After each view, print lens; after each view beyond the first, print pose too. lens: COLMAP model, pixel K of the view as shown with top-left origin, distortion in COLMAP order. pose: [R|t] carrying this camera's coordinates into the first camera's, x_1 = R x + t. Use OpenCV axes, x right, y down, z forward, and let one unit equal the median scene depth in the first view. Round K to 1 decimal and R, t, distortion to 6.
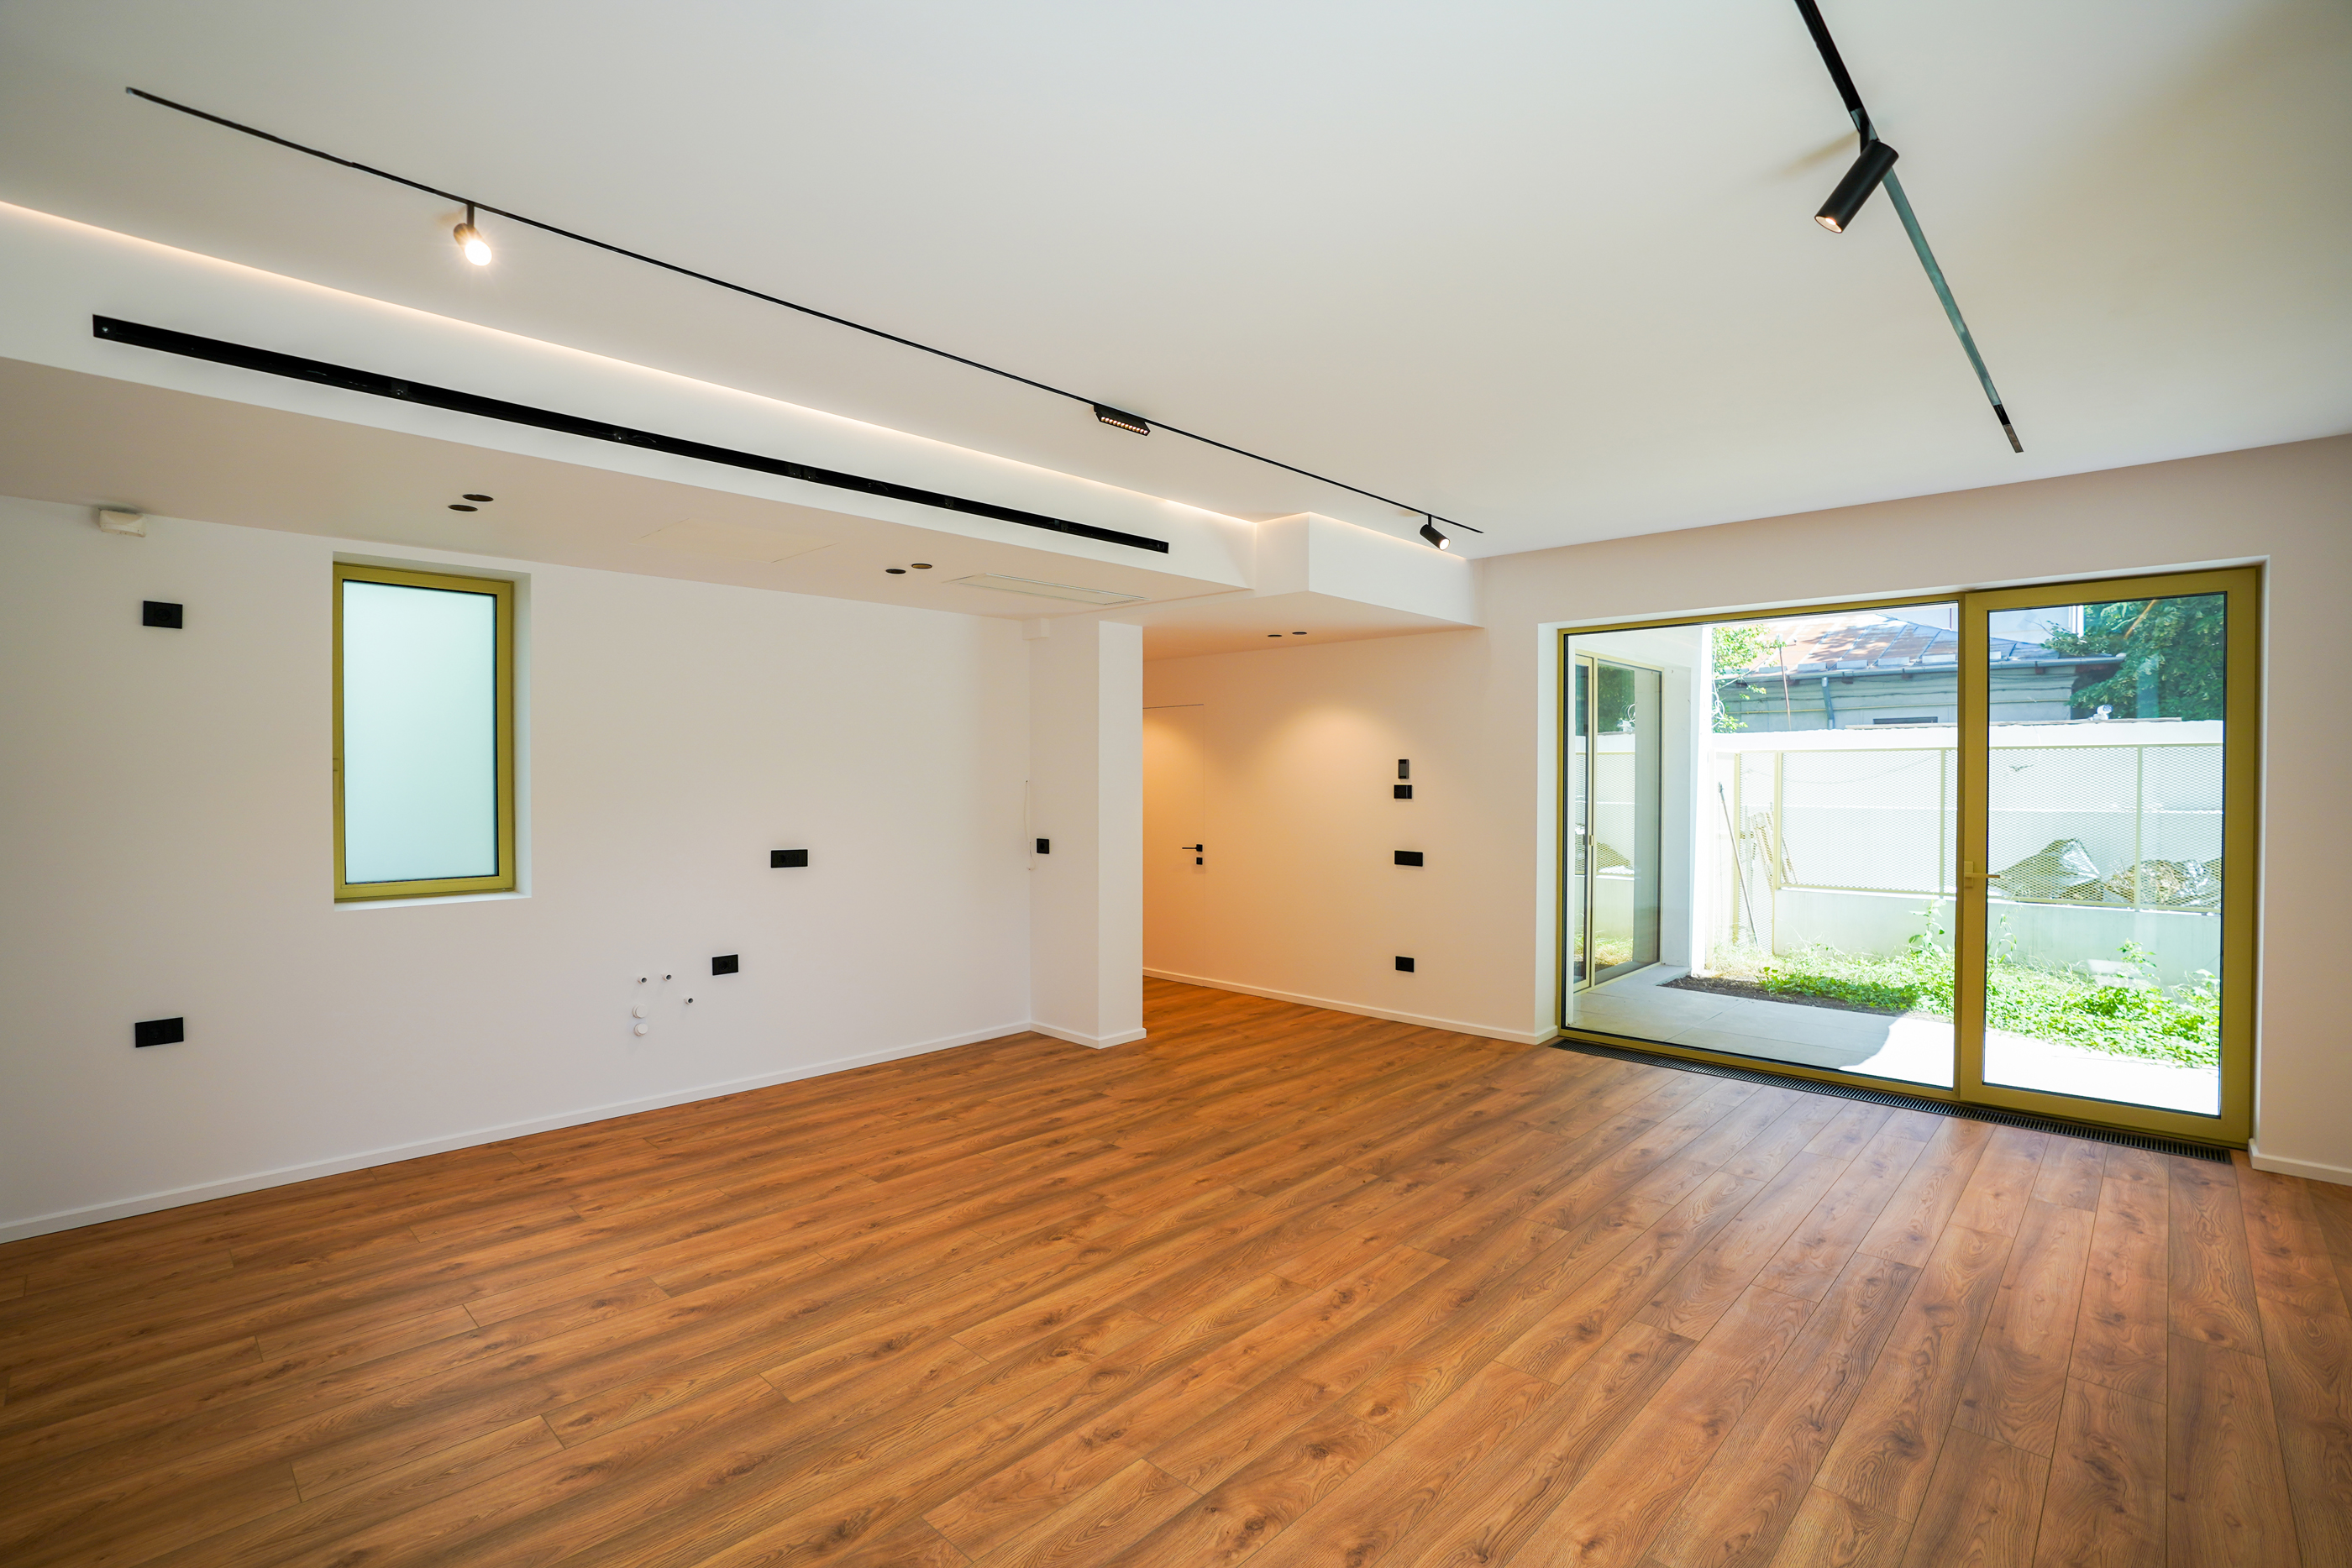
lens RADIAL K [[1082.1, 0, 1159.4], [0, 1082.1, 790.1], [0, 0, 1]] dist [-0.074965, 0.029245]
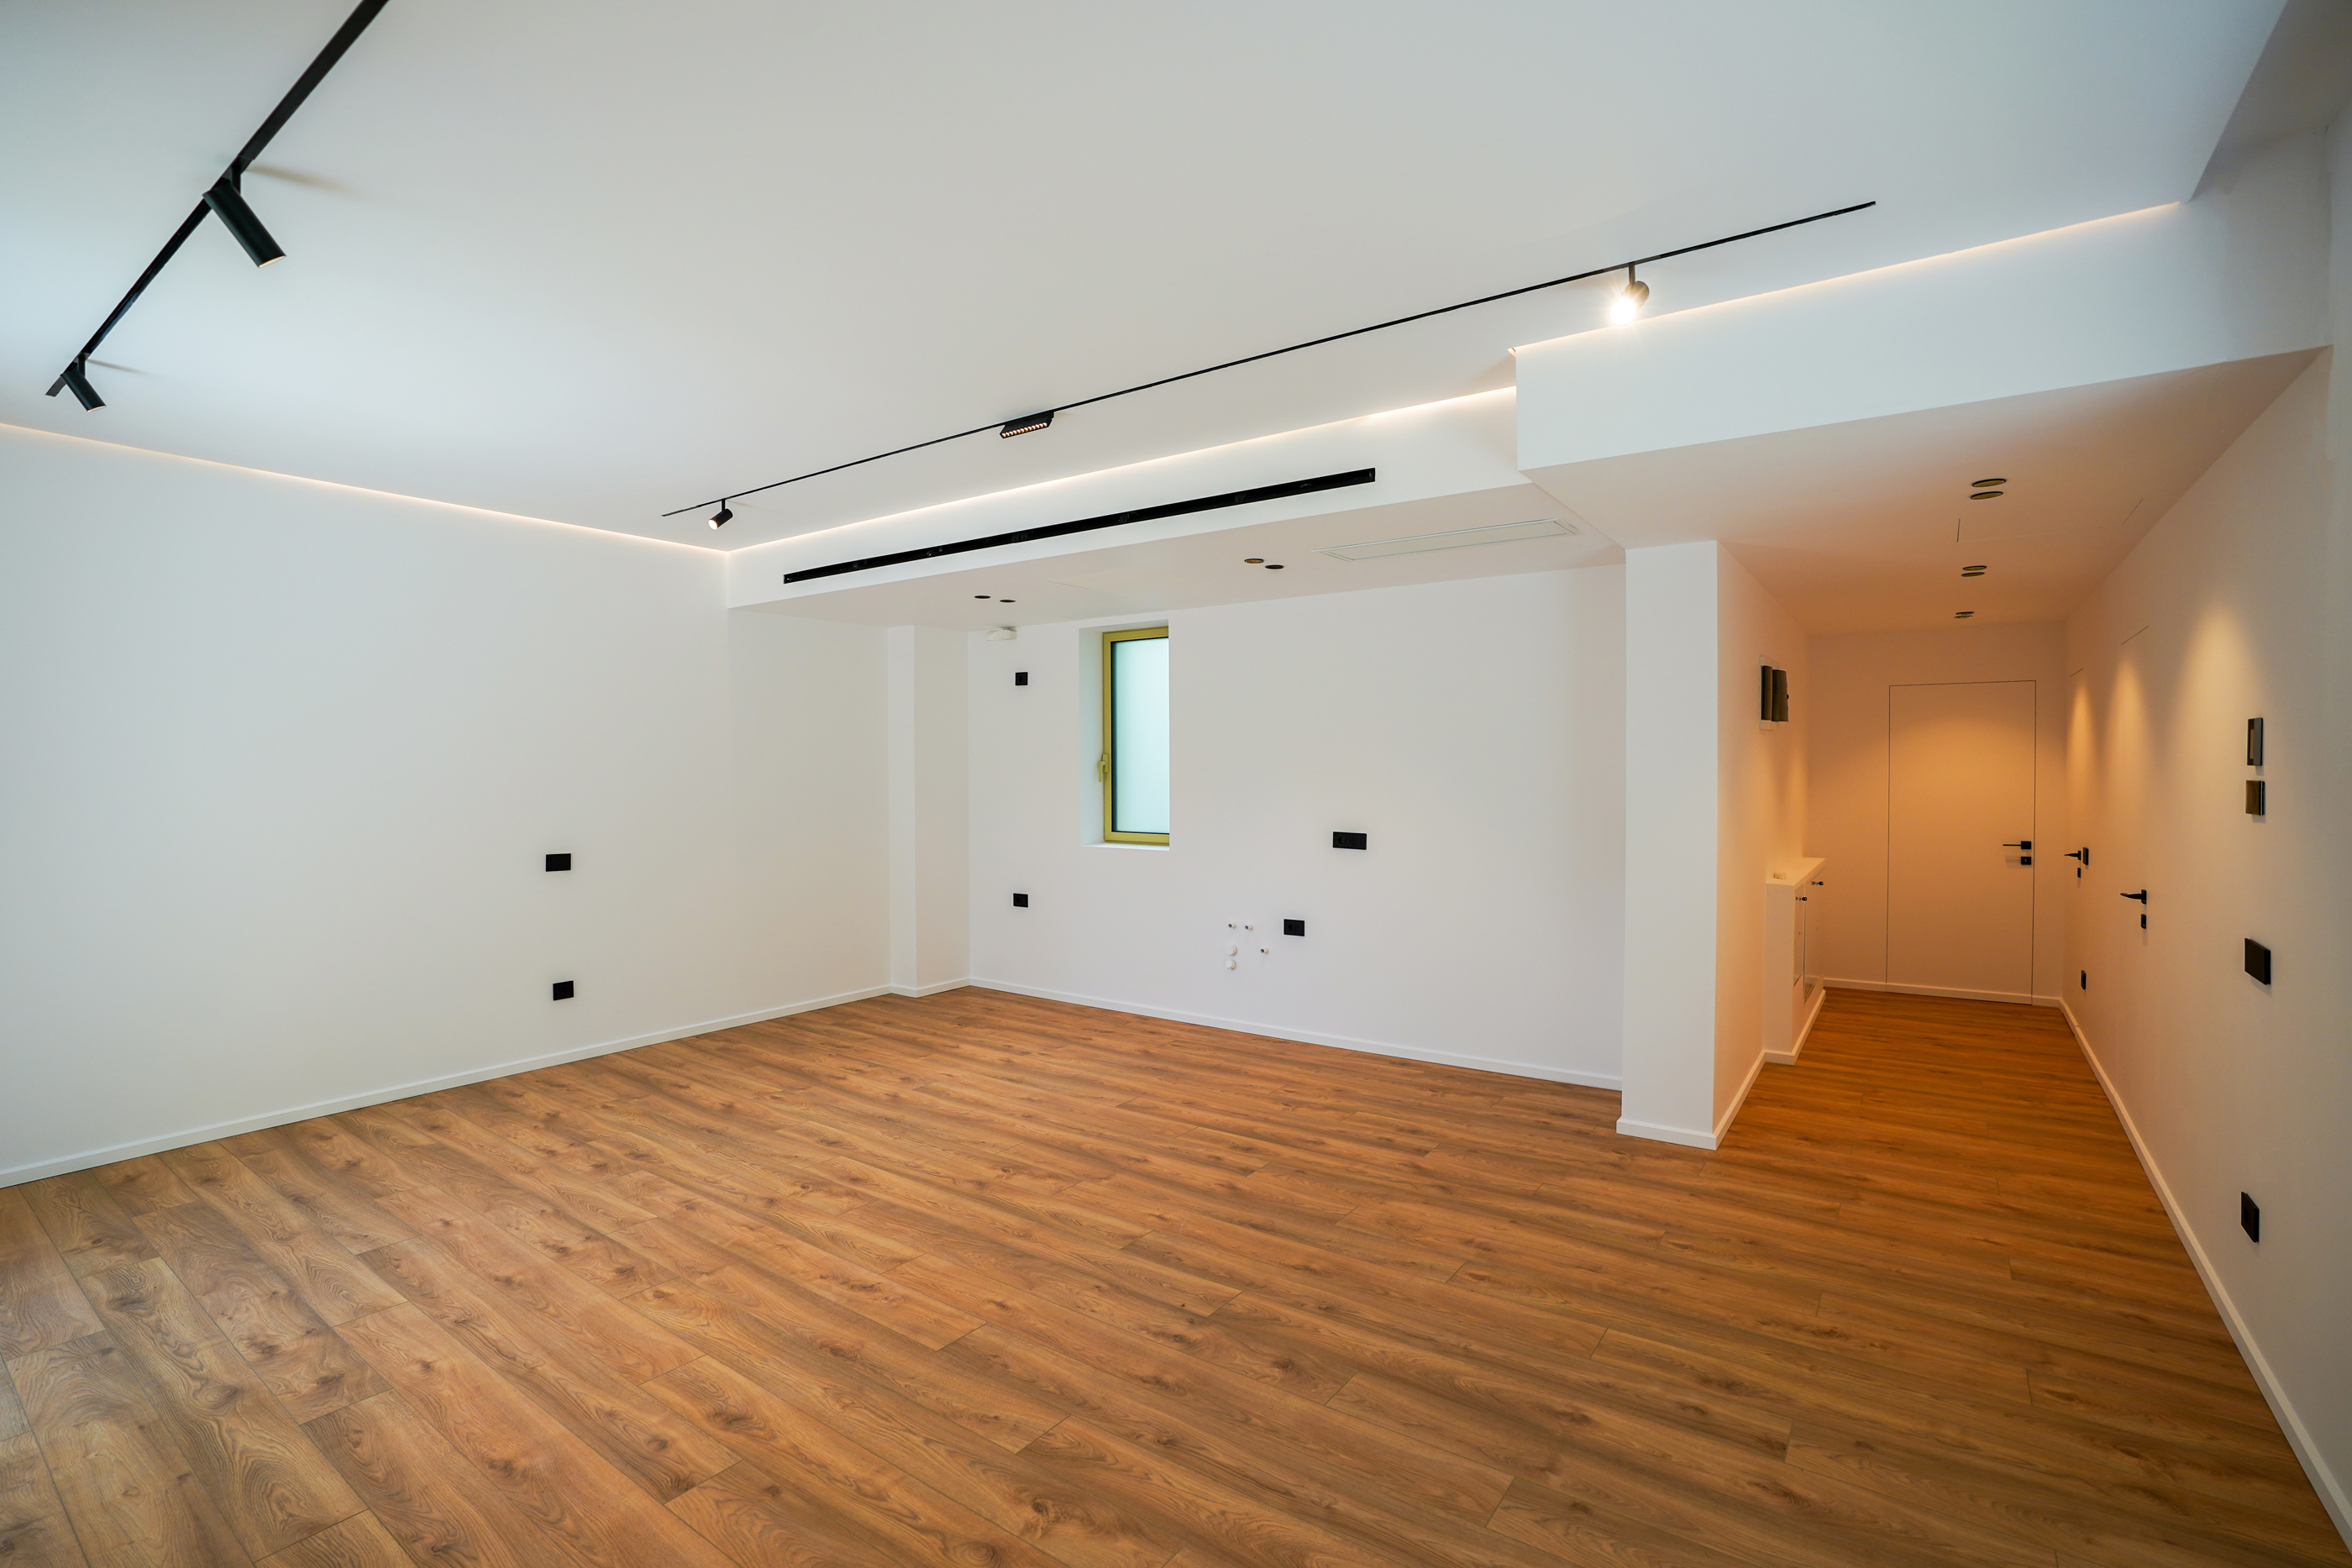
lens RADIAL K [[1082.1, 0, 1159.4], [0, 1082.1, 790.1], [0, 0, 1]] dist [-0.074965, 0.029245]
pose [[0.137744, 0.020473, -0.990256, 1.022378], [-0.010846, 0.999758, 0.019161, -0.007663], [0.990409, 0.008101, 0.137932, 0.979515]]
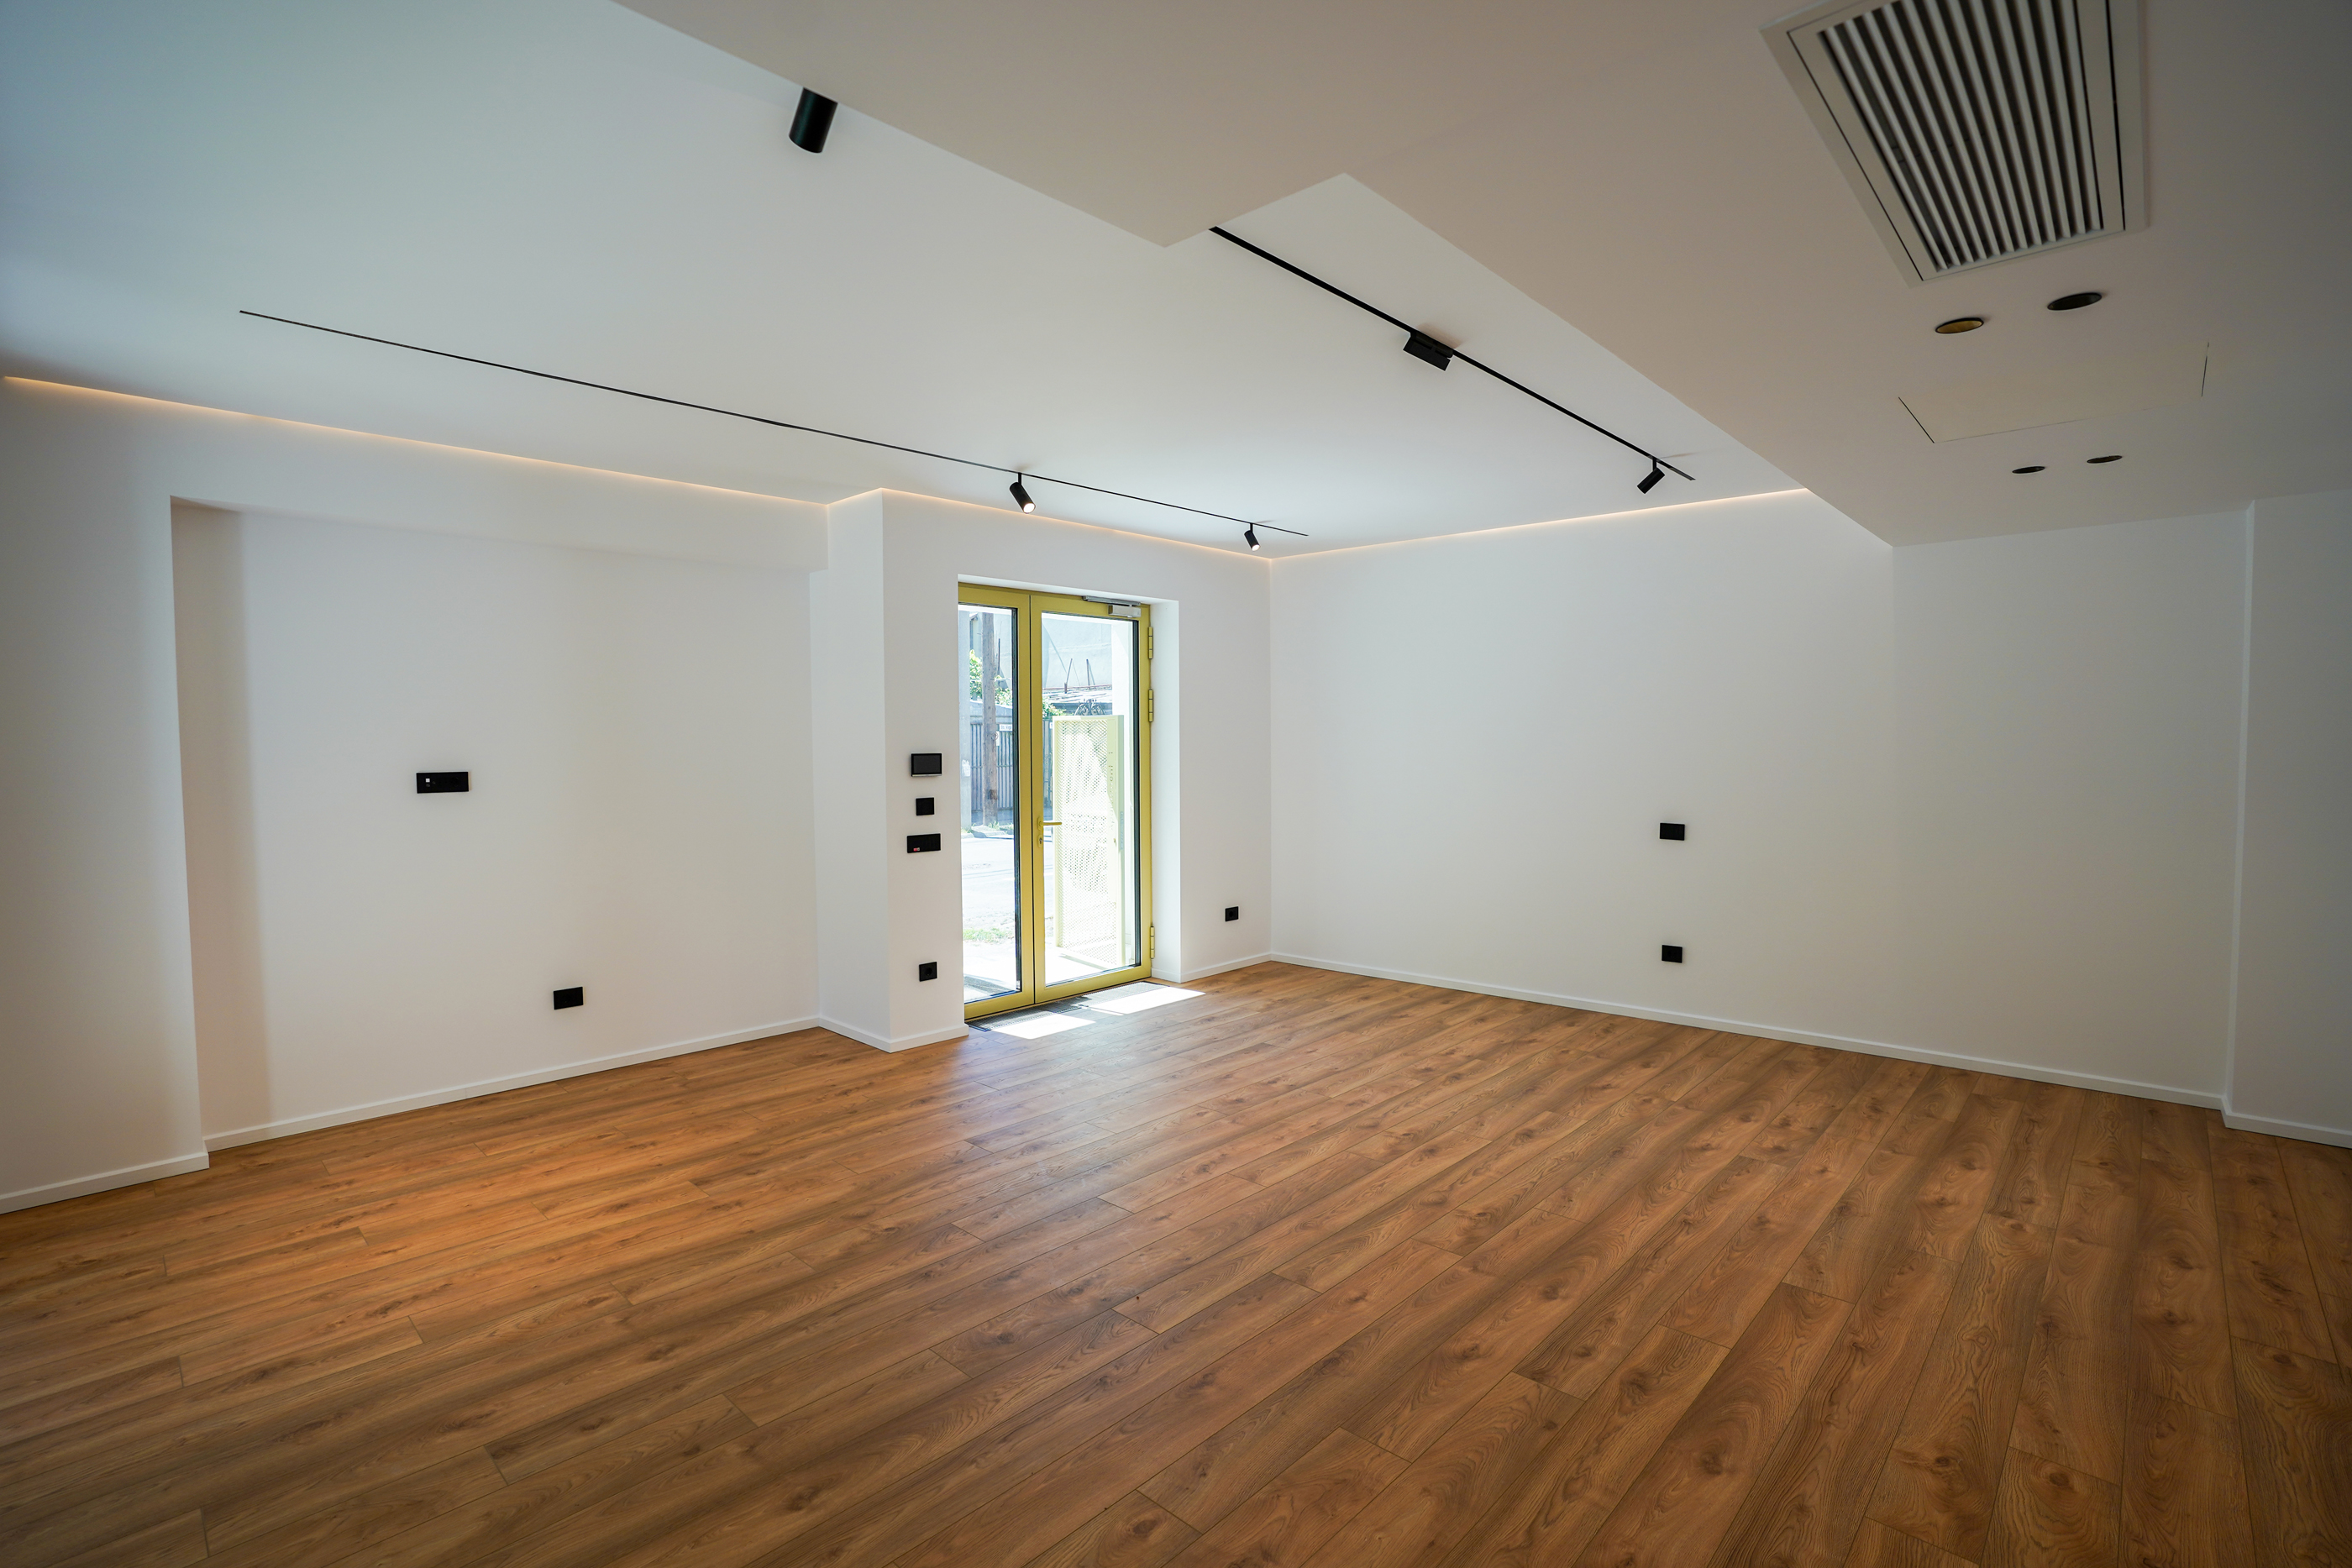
lens RADIAL K [[1082.1, 0, 1159.4], [0, 1082.1, 790.1], [0, 0, 1]] dist [-0.074965, 0.029245]
pose [[-0.999976, 0.006064, -0.003465, 0.197159], [0.005840, 0.998092, 0.061463, -0.030224], [0.003831, 0.061442, -0.998103, 1.906851]]
